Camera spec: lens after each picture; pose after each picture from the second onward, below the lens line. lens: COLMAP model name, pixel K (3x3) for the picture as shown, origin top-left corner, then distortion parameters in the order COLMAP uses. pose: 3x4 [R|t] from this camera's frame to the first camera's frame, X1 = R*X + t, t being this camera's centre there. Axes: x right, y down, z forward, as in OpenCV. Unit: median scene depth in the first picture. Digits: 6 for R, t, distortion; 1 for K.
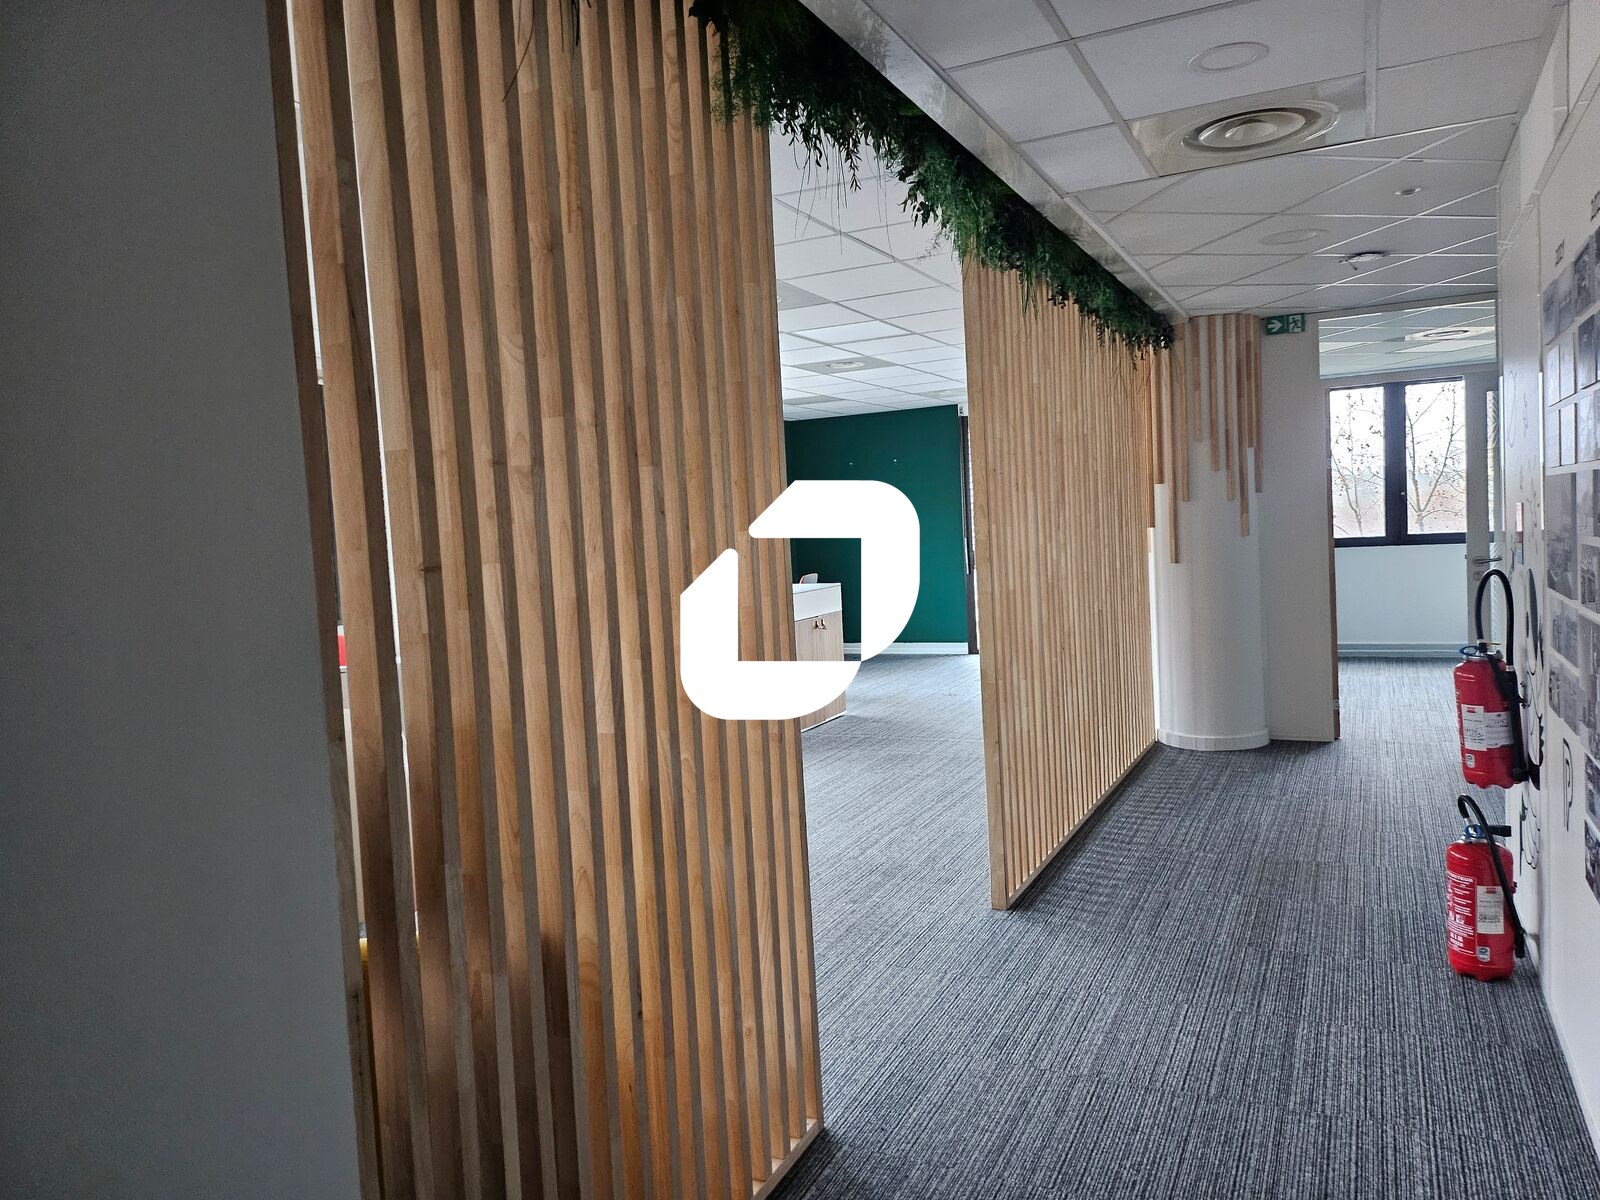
lens RADIAL K [[1118.9, 0, 793.2], [0, 1118.9, 606.8], [0, 0, 1]] dist [0.033164, -0.014352]
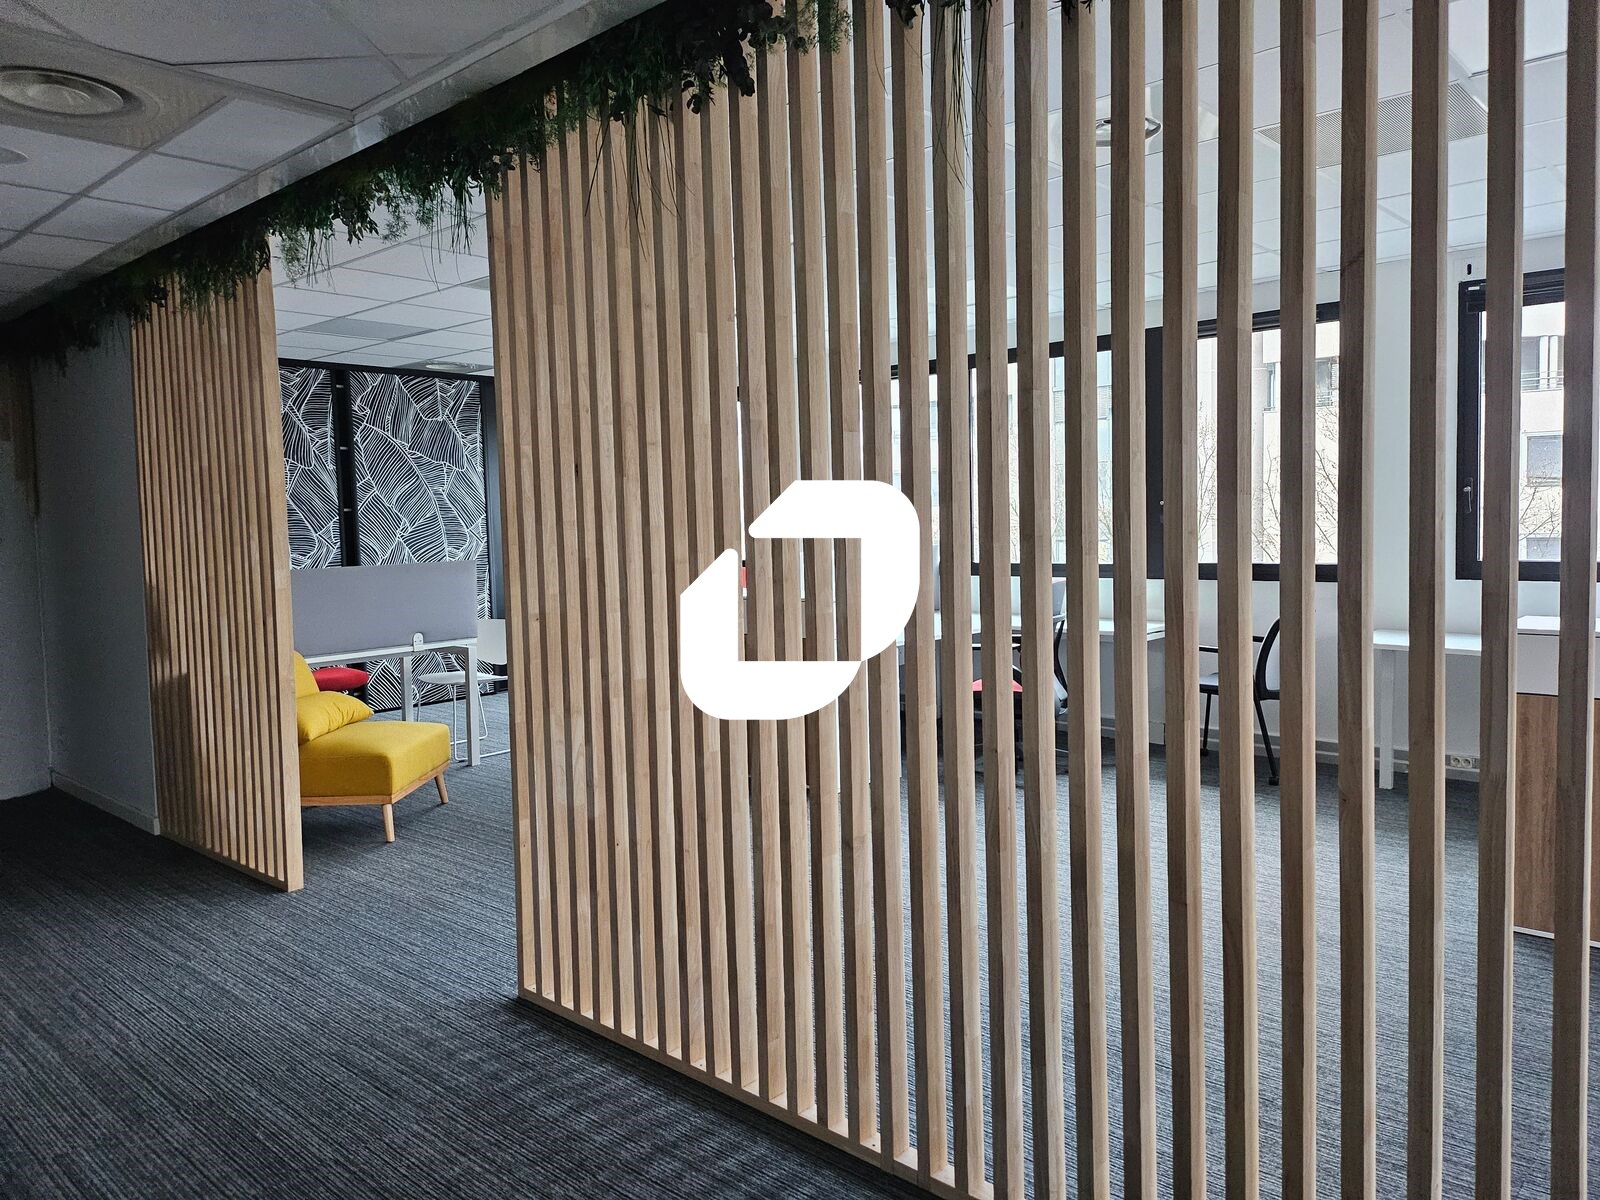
lens RADIAL K [[1118.9, 0, 795.6], [0, 1118.9, 587.9], [0, 0, 1]] dist [0.033164, -0.014352]
pose [[-0.264179, 0.136447, -0.954773, 0.830003], [-0.014860, 0.989249, 0.145485, -0.137997], [0.964359, 0.052622, -0.259312, 1.315169]]
